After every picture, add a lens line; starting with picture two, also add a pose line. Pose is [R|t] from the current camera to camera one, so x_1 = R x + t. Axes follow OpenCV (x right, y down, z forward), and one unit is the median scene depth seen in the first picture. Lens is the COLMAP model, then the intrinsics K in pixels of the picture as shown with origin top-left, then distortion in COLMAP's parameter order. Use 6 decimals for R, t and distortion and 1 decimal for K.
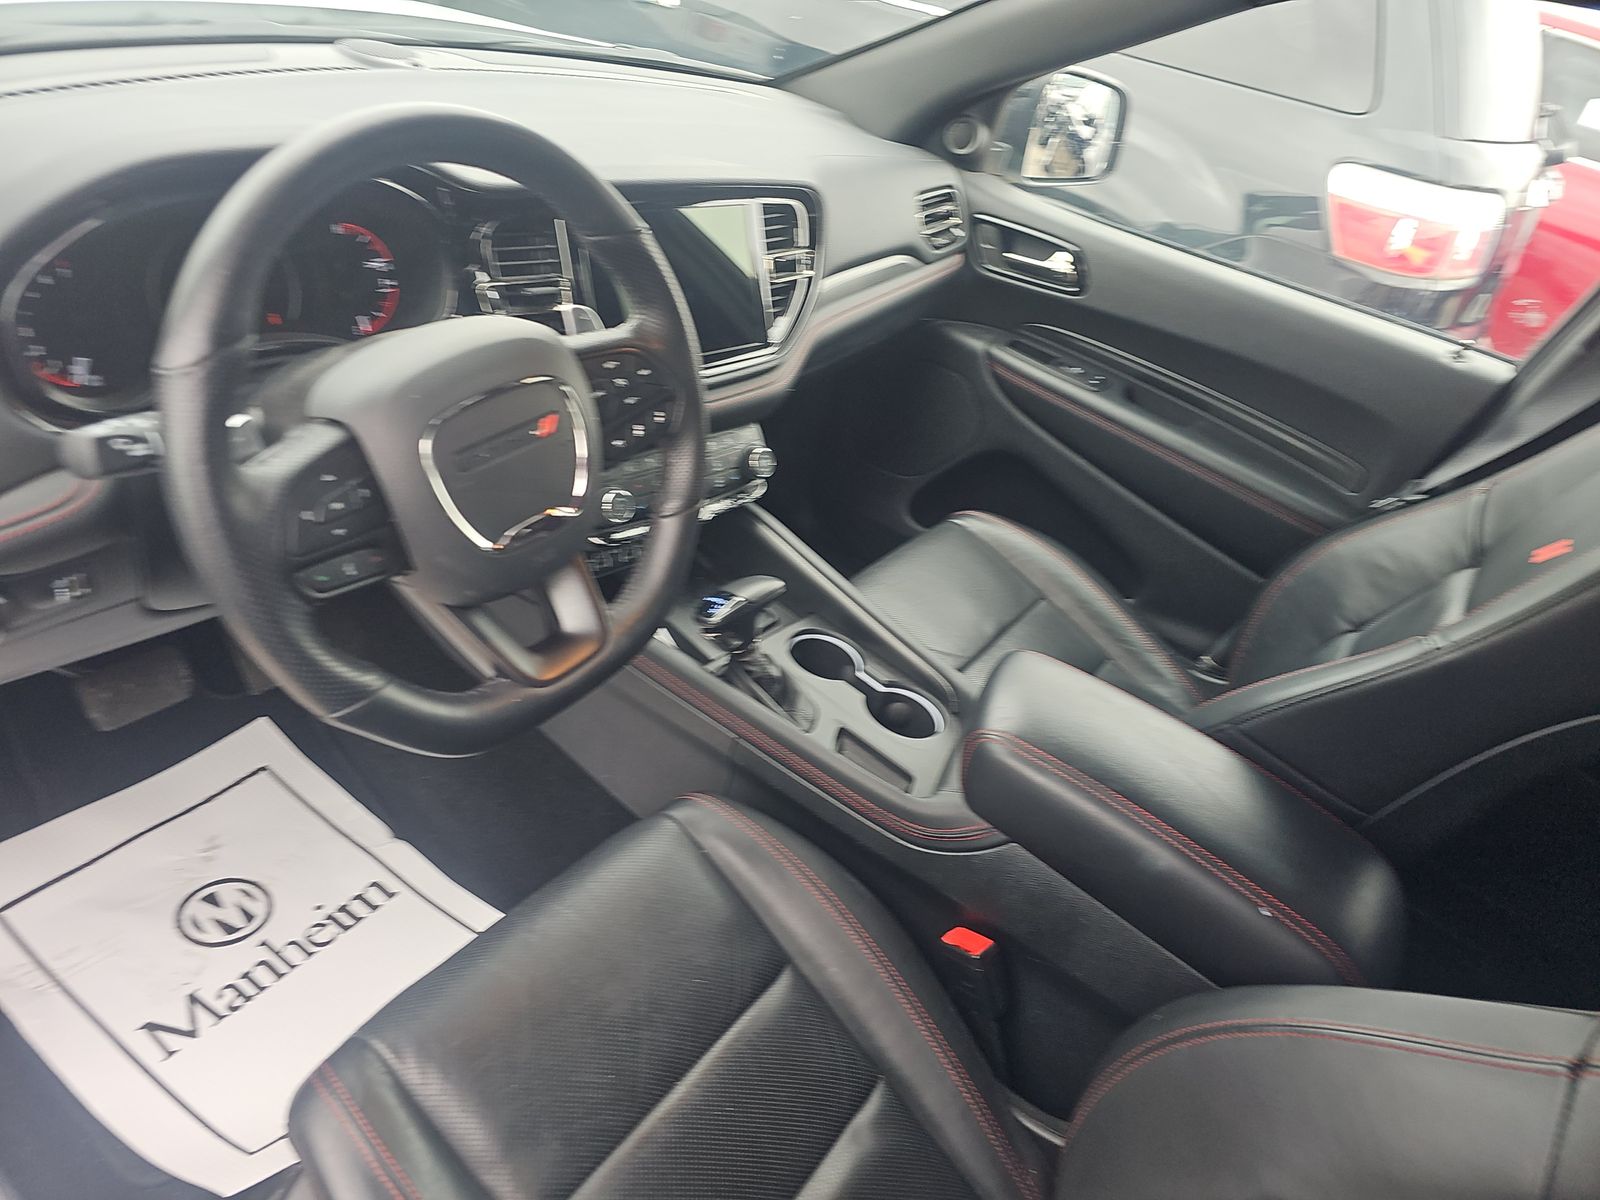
lens RADIAL K [[1056.4, 0, 772.0], [0, 1056.4, 619.0], [0, 0, 1]] dist [0.059163, -0.046793]
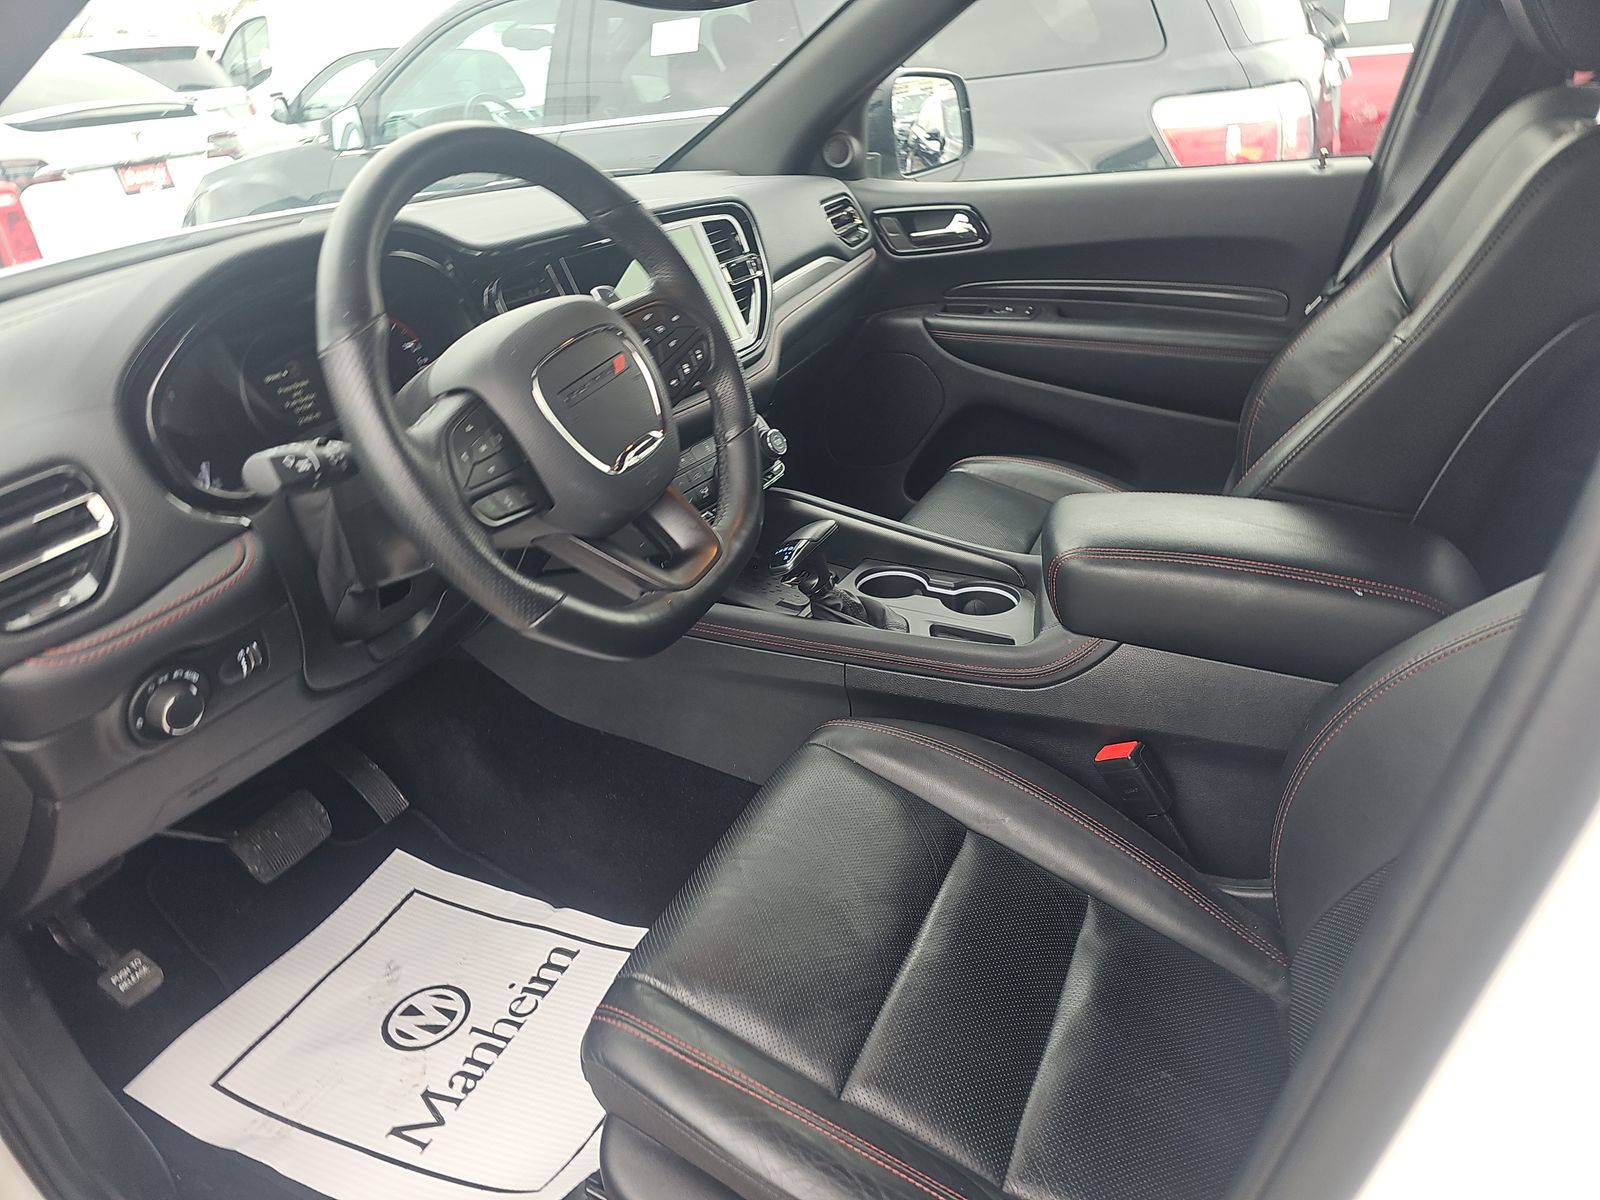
lens RADIAL K [[1059.9, 0, 800.0], [0, 1059.9, 600.0], [0, 0, 1]] dist [0.063914, -0.057600]
pose [[0.941577, -0.333429, 0.047510, -0.092043], [0.336786, 0.933288, -0.124696, 0.149257], [-0.002763, 0.133412, 0.991057, -0.066105]]
